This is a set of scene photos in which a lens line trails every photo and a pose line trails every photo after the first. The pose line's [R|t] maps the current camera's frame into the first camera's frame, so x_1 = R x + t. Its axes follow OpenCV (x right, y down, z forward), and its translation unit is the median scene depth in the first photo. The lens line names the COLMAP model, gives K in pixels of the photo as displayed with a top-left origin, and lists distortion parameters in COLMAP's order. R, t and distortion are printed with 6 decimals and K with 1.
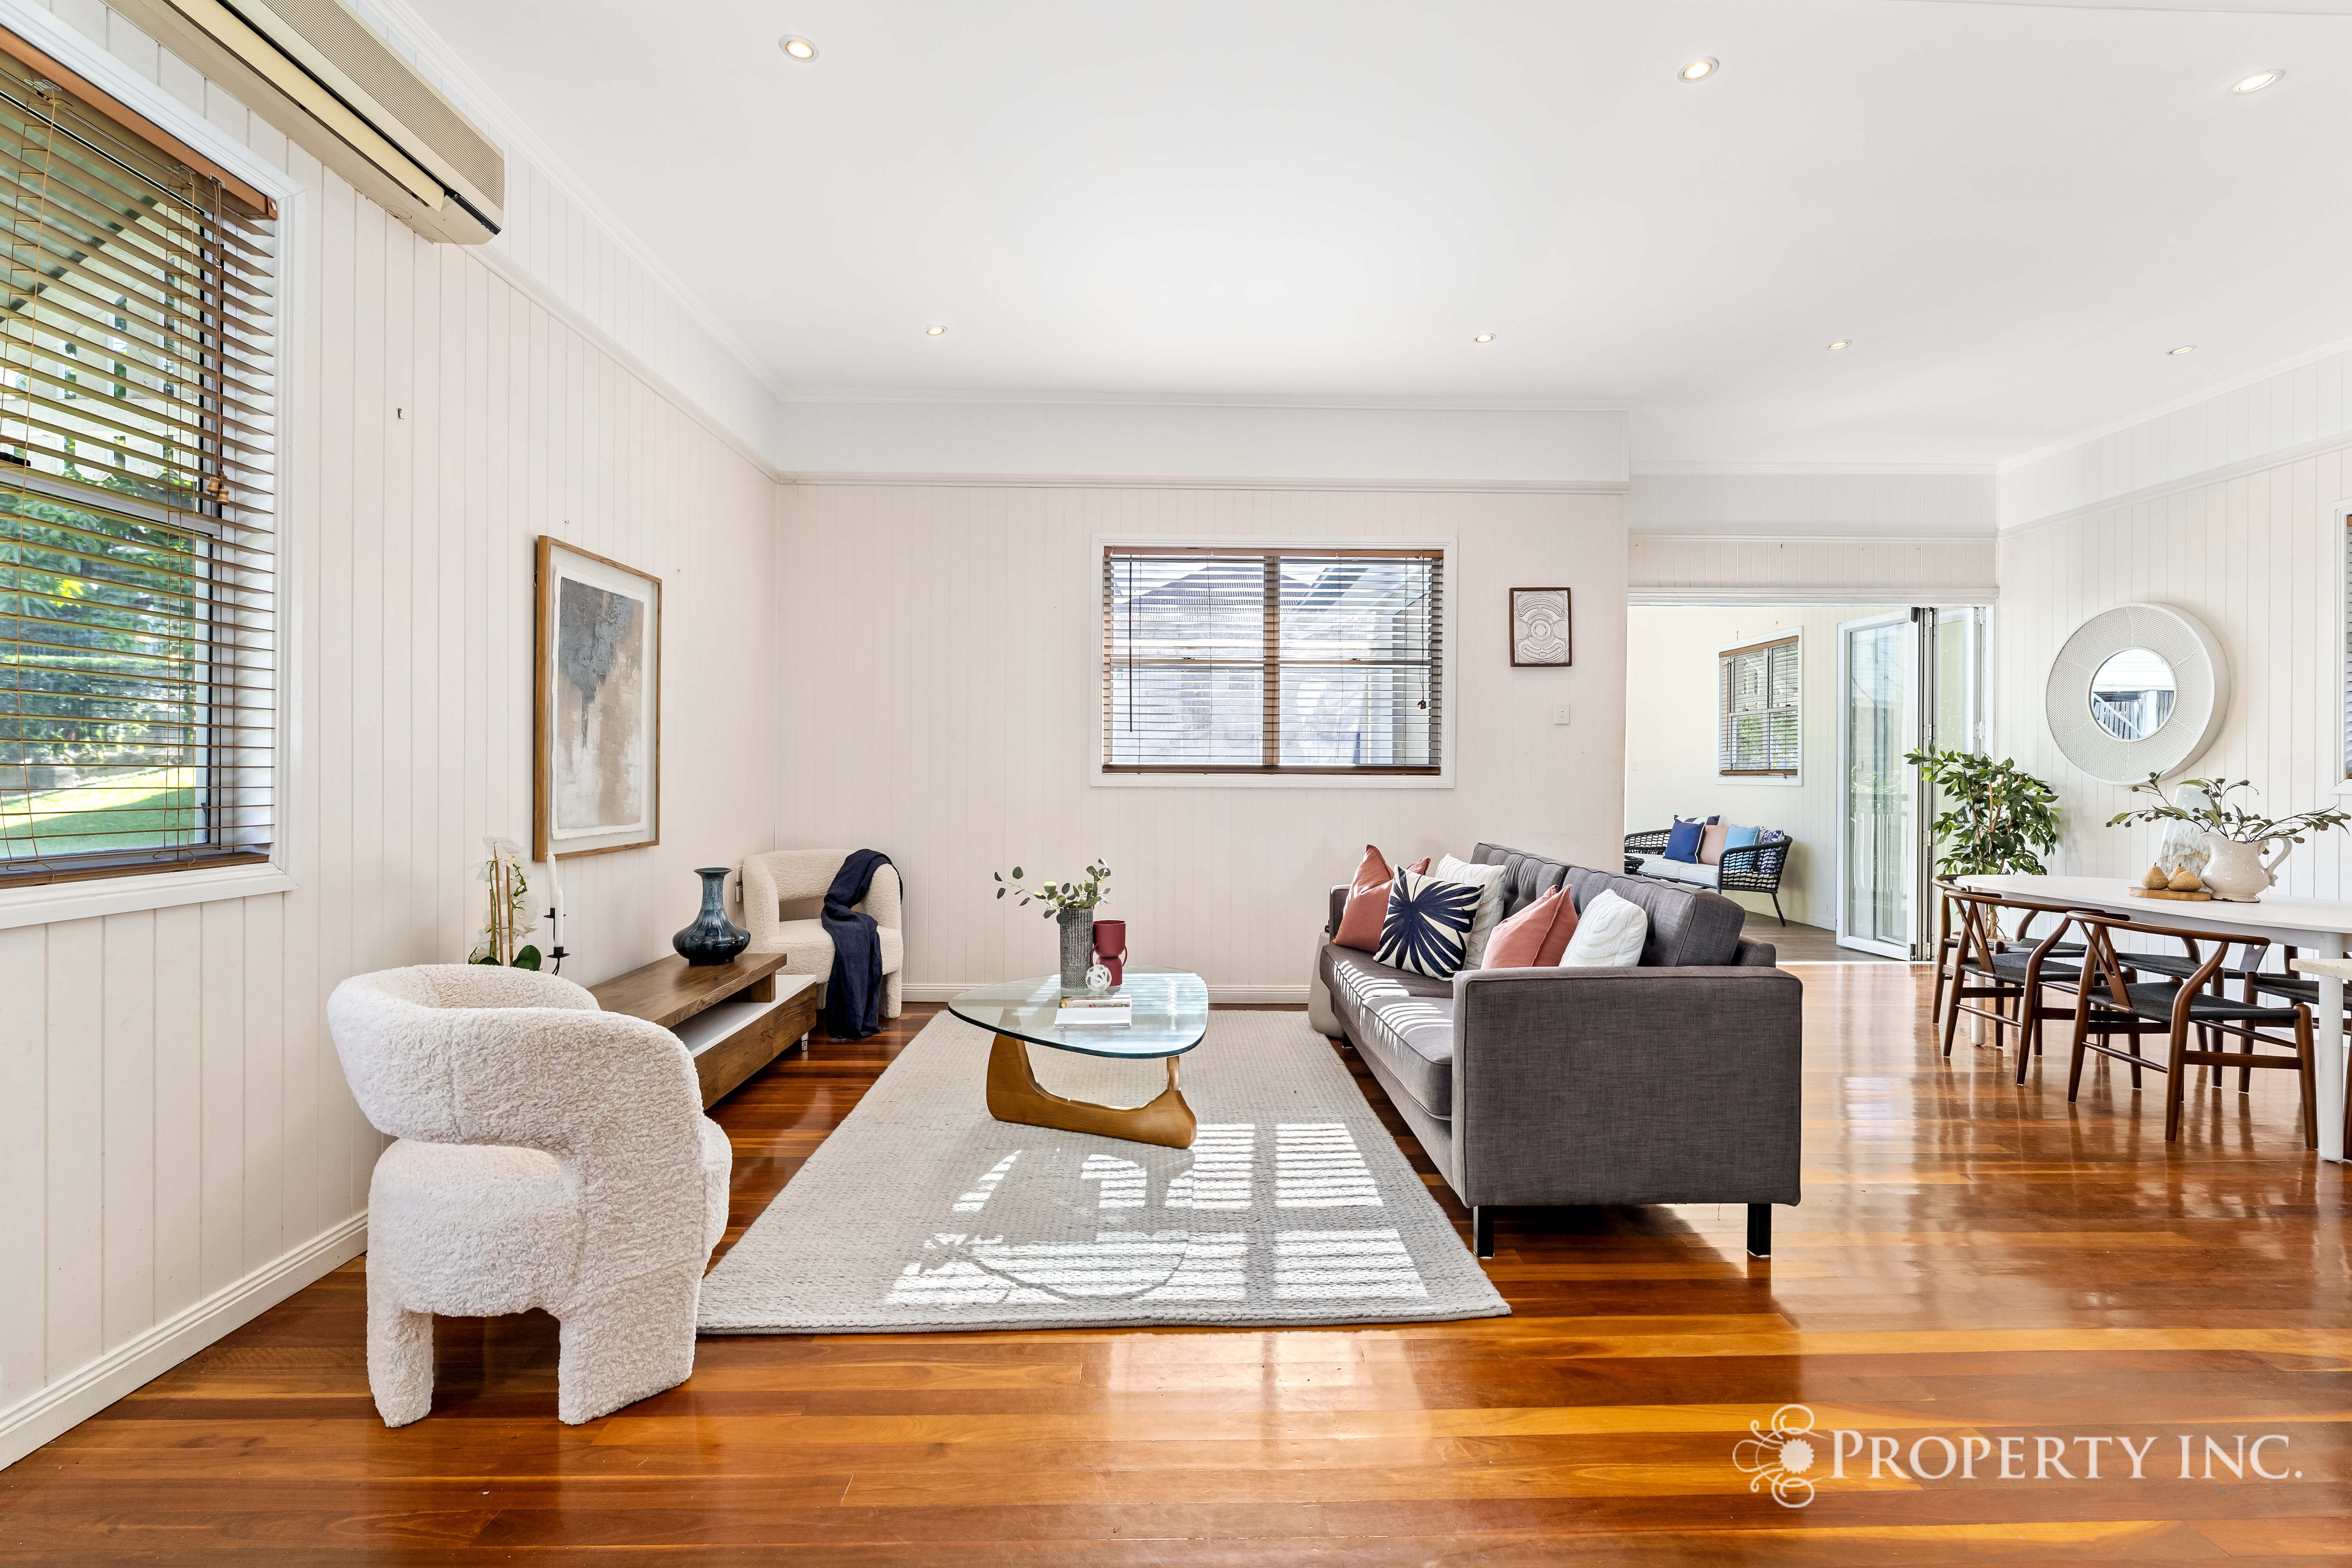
lens RADIAL K [[1015.5, 0, 1192.6], [0, 1015.5, 772.8], [0, 0, 1]] dist [0.003008, 0.000149]
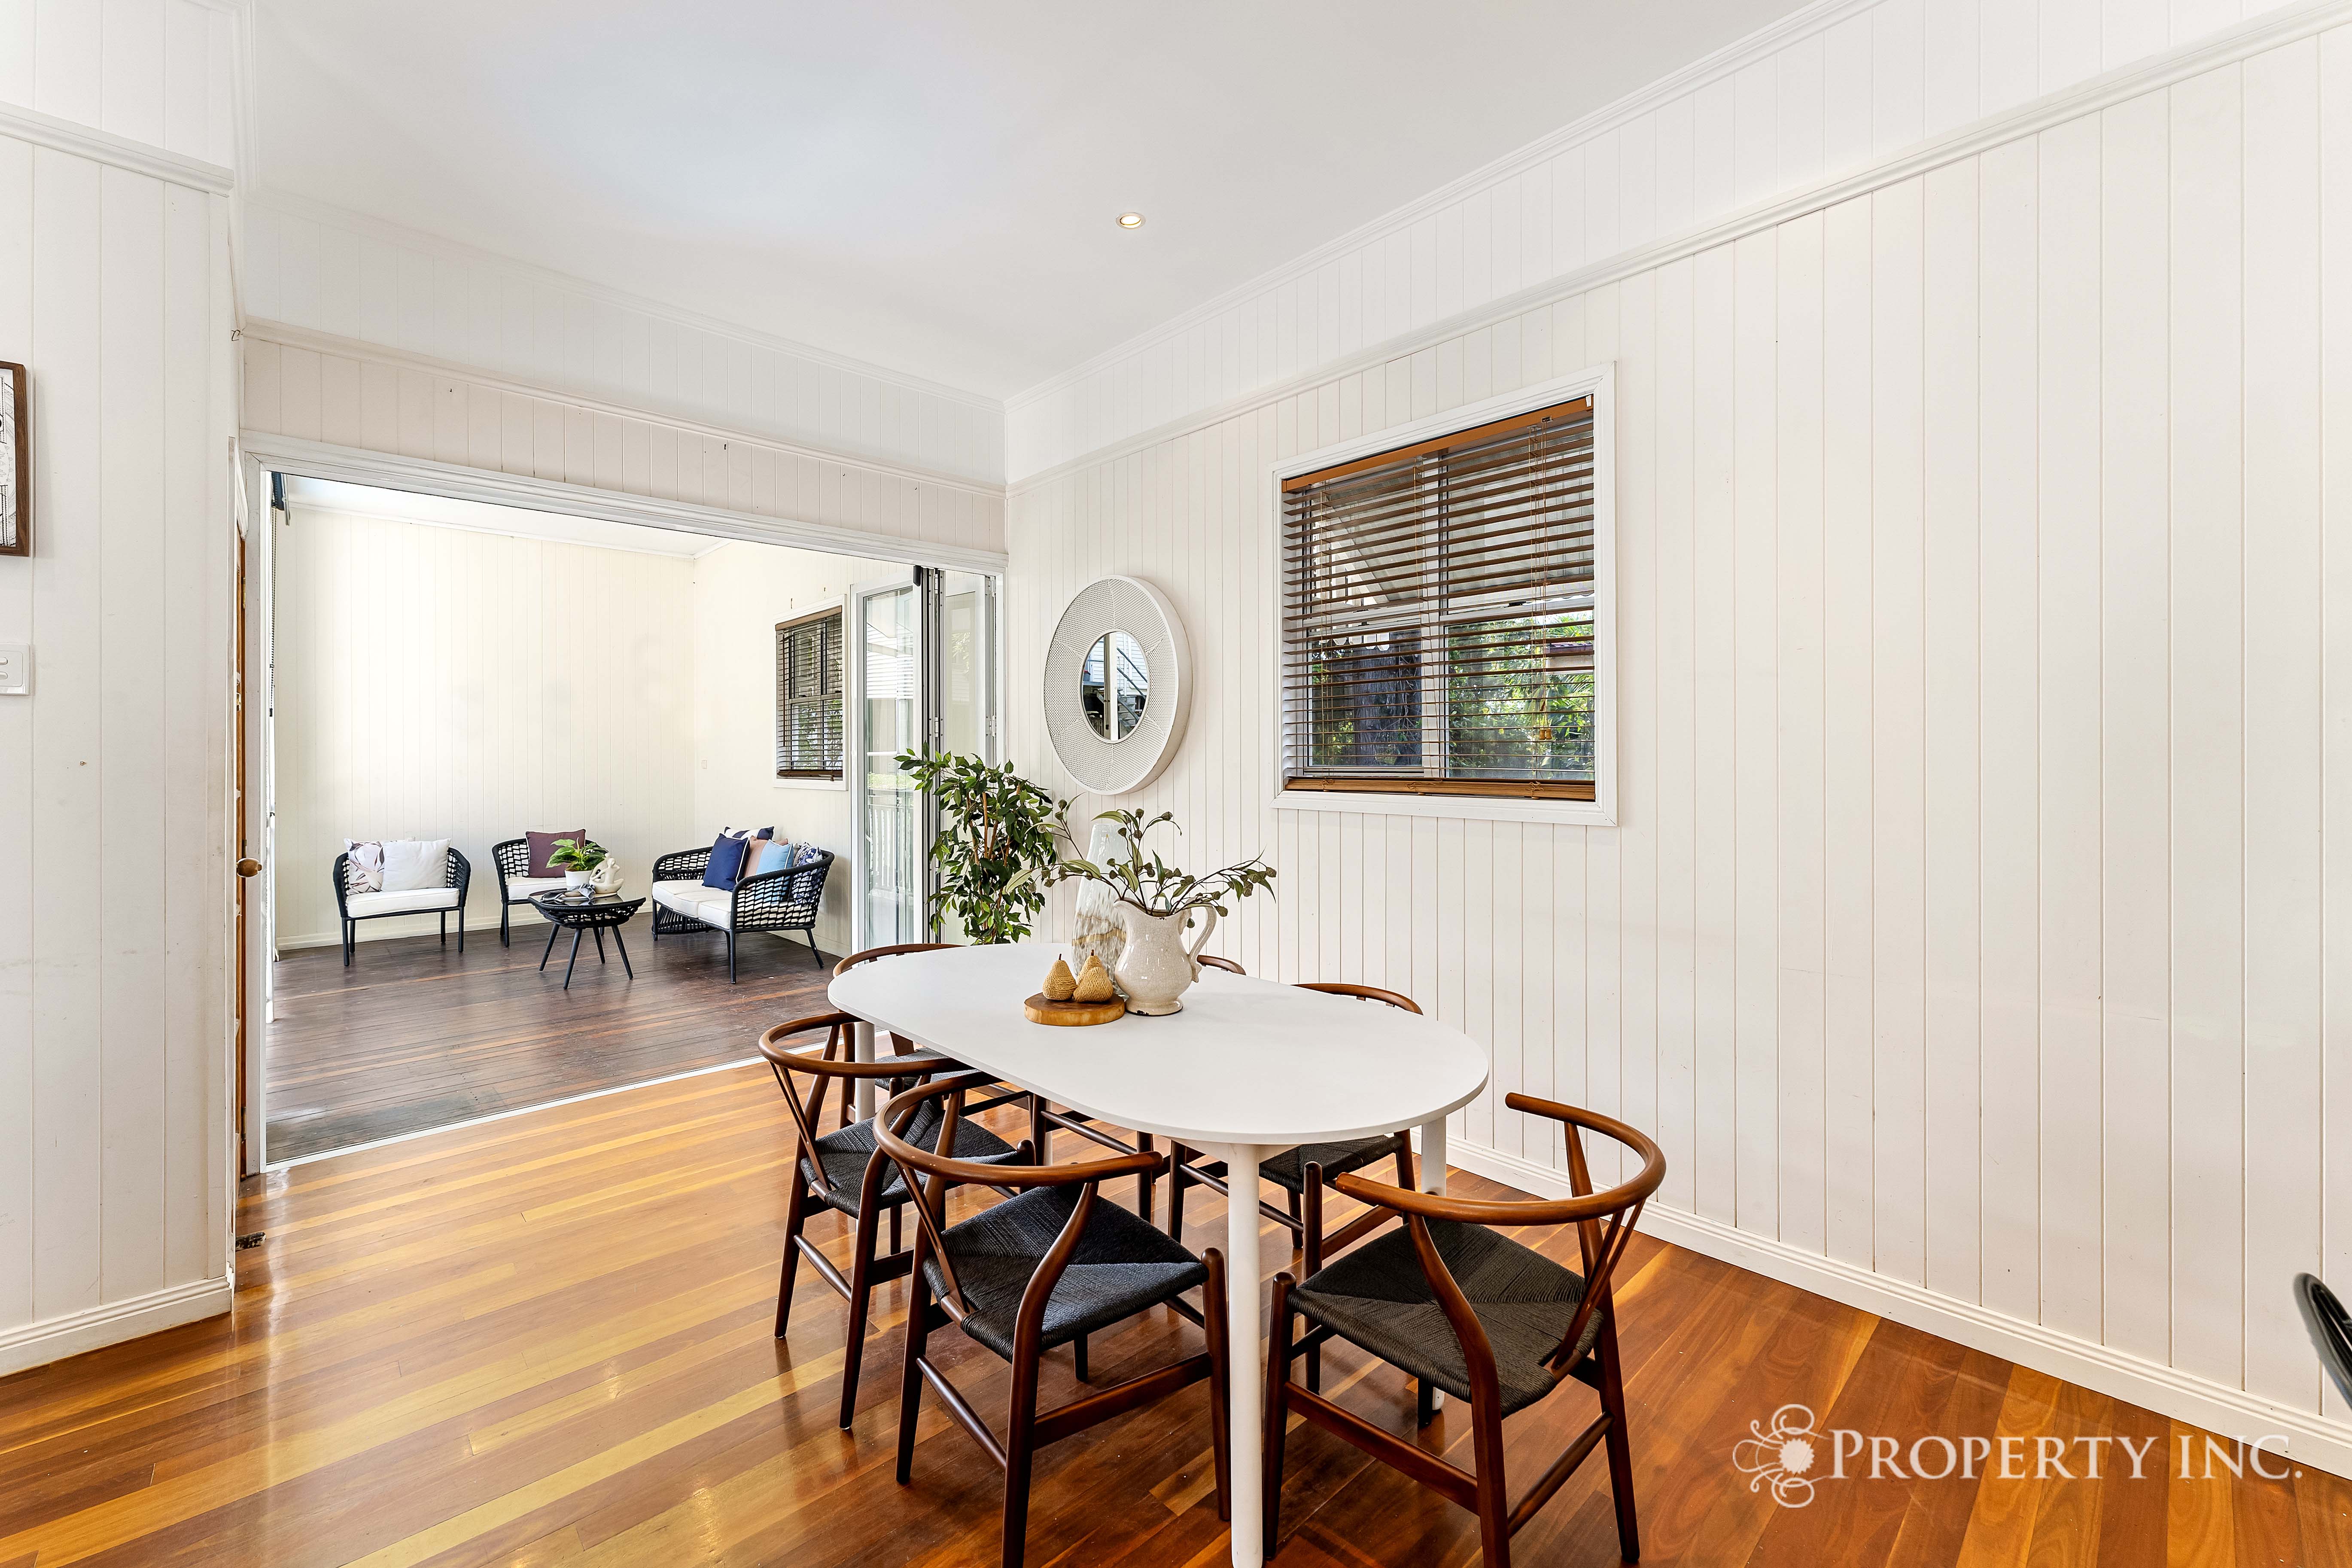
lens RADIAL K [[945.2, 0, 1174.4], [0, 945.2, 752.6], [0, 0, 1]] dist [-0.000712, 0.000116]
pose [[0.755499, -0.001870, 0.655147, 0.418311], [0.006374, 0.999970, -0.004496, -0.017387], [-0.655119, 0.007573, 0.755488, 0.355196]]
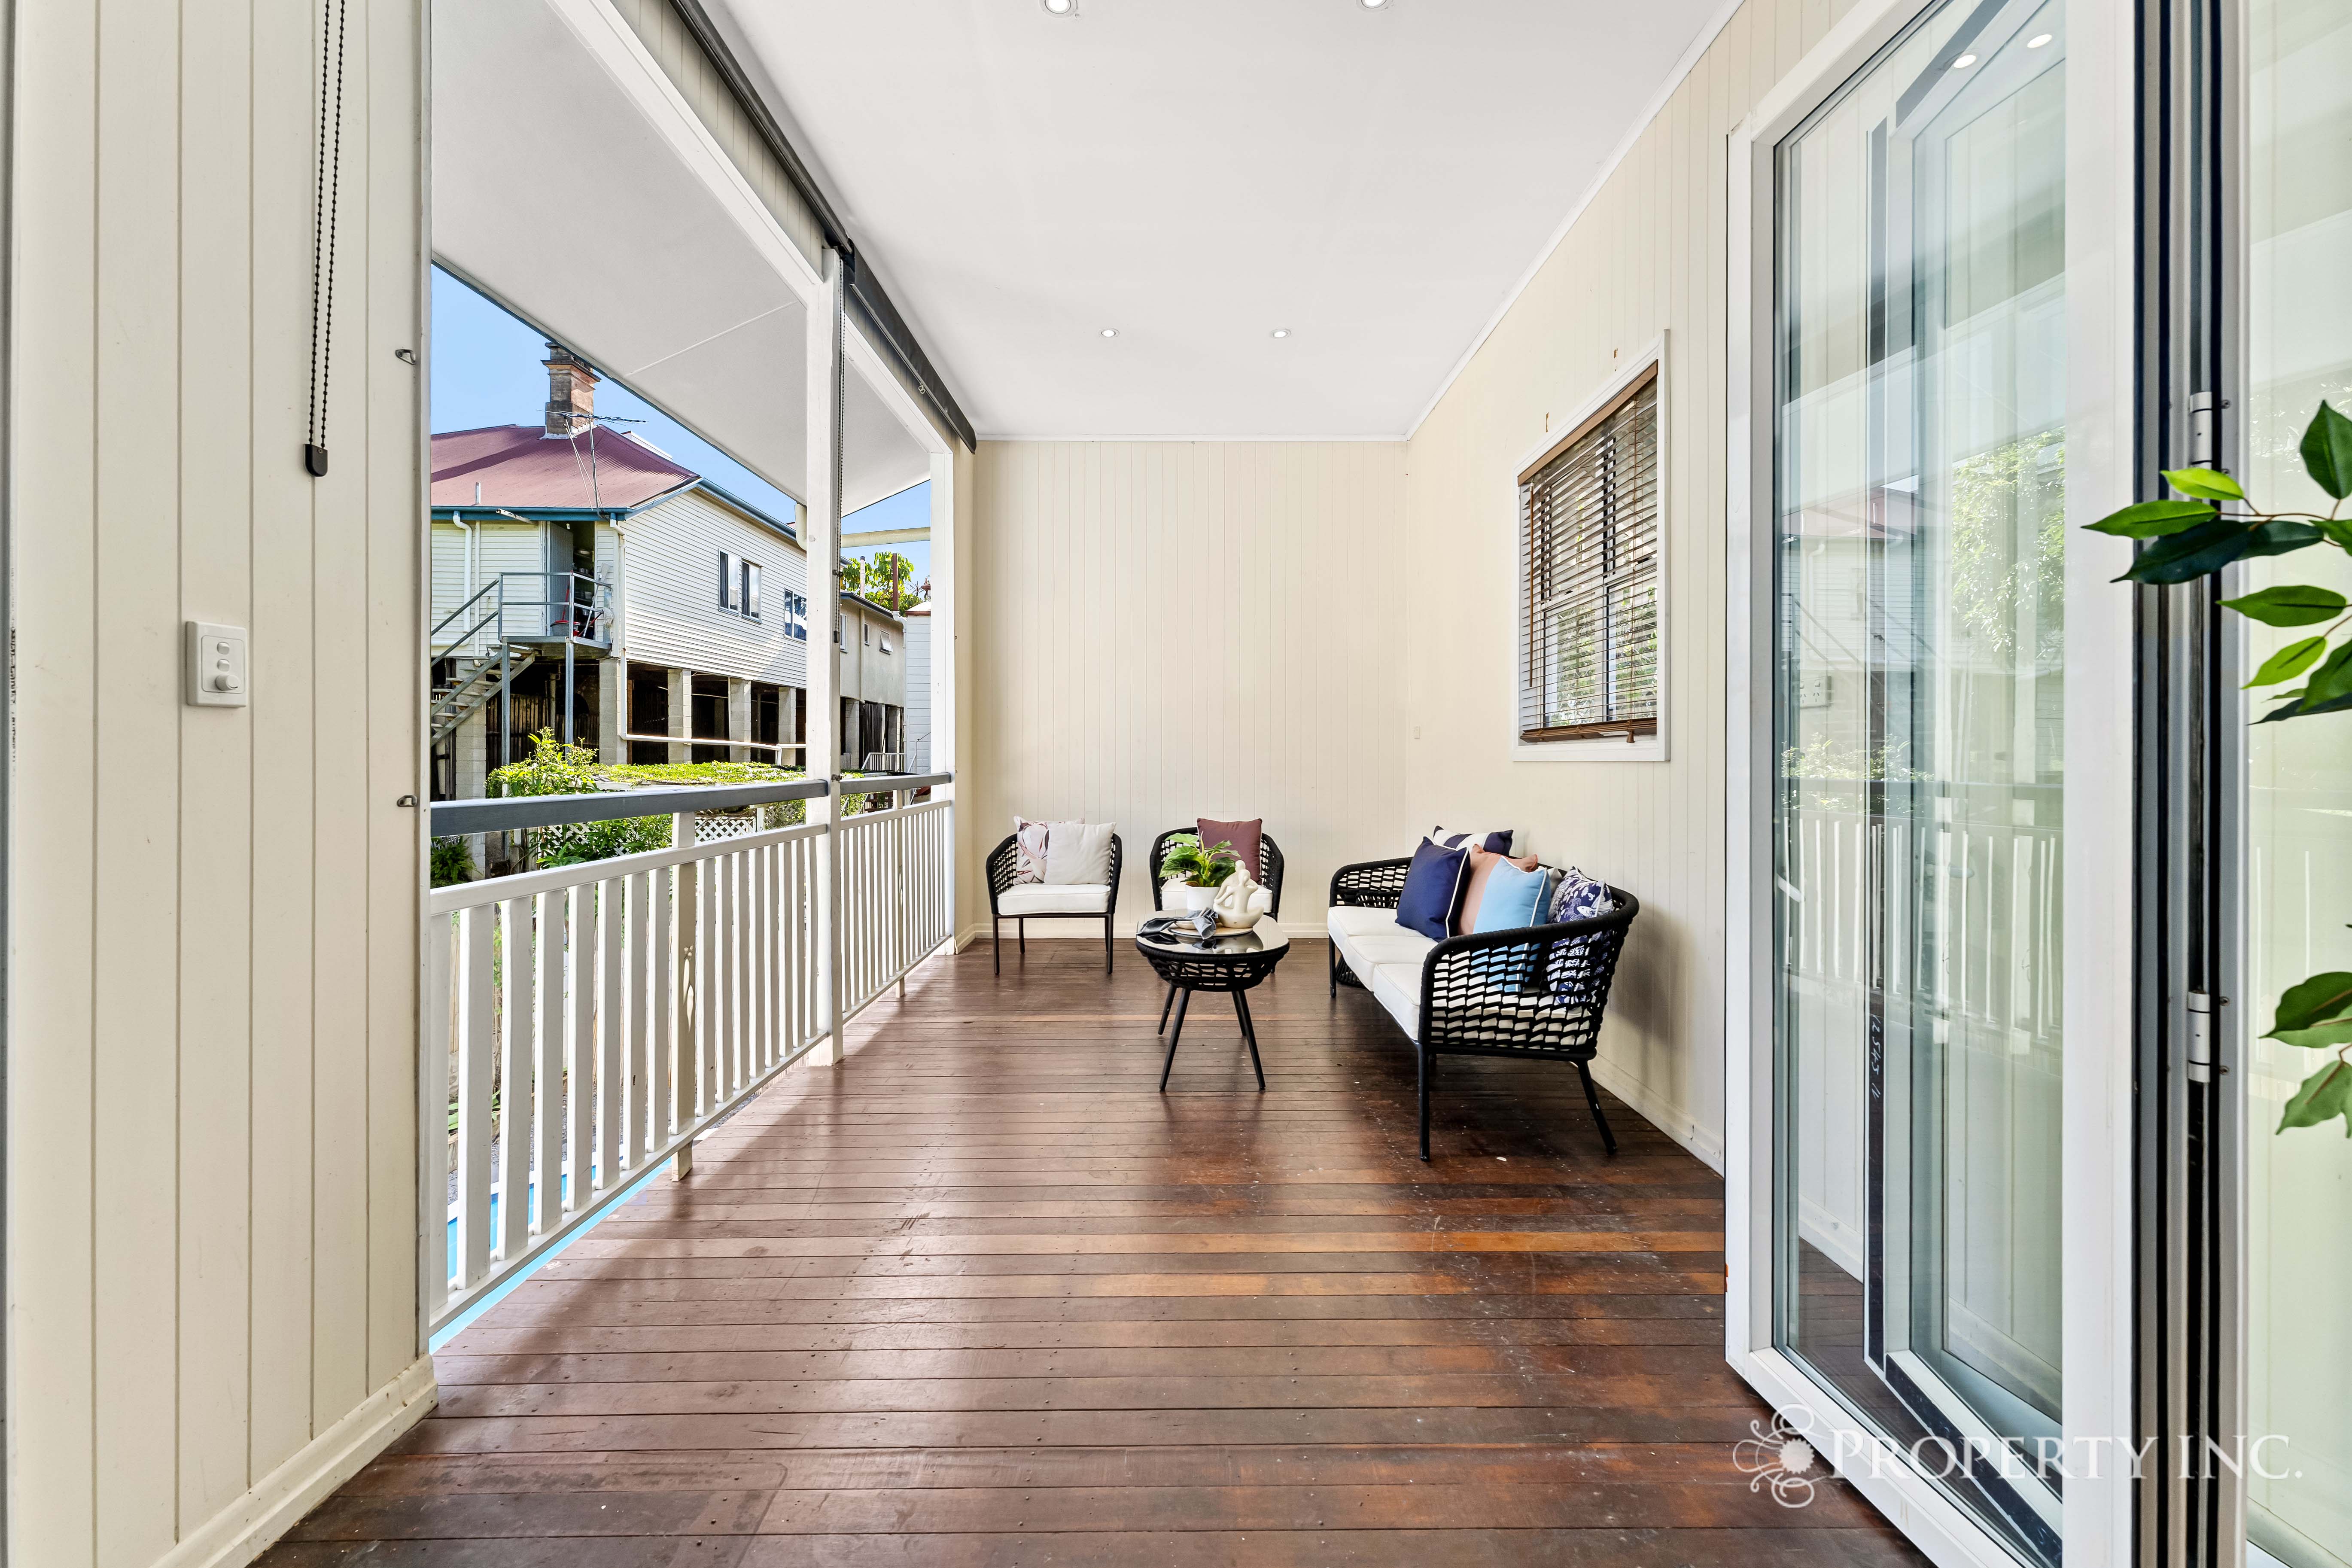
lens RADIAL K [[945.2, 0, 1162.9], [0, 945.2, 763.5], [0, 0, 1]] dist [-0.000712, 0.000116]
pose [[0.998617, -0.003675, -0.052440, 0.601707], [0.003990, 0.999975, 0.005904, 0.014540], [0.052417, -0.006105, 0.998607, 0.896694]]
